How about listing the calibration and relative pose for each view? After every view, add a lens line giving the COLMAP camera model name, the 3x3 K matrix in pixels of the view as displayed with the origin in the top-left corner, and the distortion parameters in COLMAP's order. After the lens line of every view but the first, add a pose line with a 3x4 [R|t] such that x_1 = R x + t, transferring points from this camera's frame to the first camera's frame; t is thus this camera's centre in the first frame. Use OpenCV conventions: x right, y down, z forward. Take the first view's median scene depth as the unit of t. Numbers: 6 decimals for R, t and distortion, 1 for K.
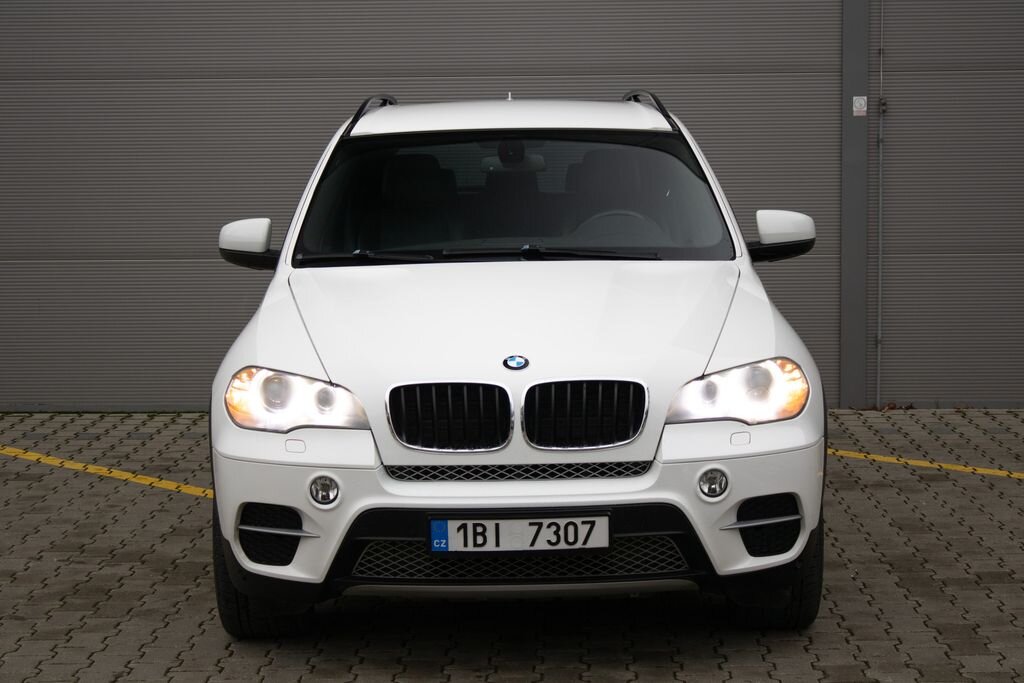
lens RADIAL K [[2204.9, 0, 512.0], [0, 2204.9, 341.5], [0, 0, 1]] dist [-0.043184, -0.063265]
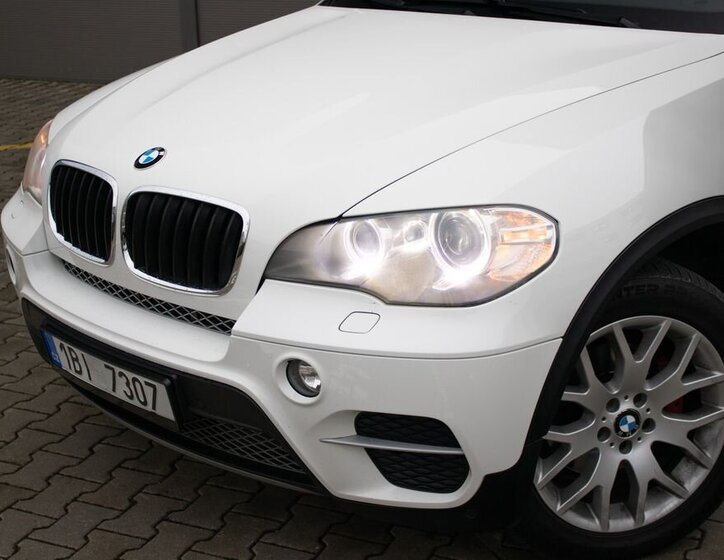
lens RADIAL K [[1170.6, 0, 362.0], [0, 1170.6, 280.0], [0, 0, 1]] dist [-0.064852, 0.096306]
pose [[0.707310, 0.227692, -0.669231, 0.342440], [-0.062972, 0.963237, 0.261167, -0.061464], [0.704094, -0.142583, 0.695645, 0.767117]]
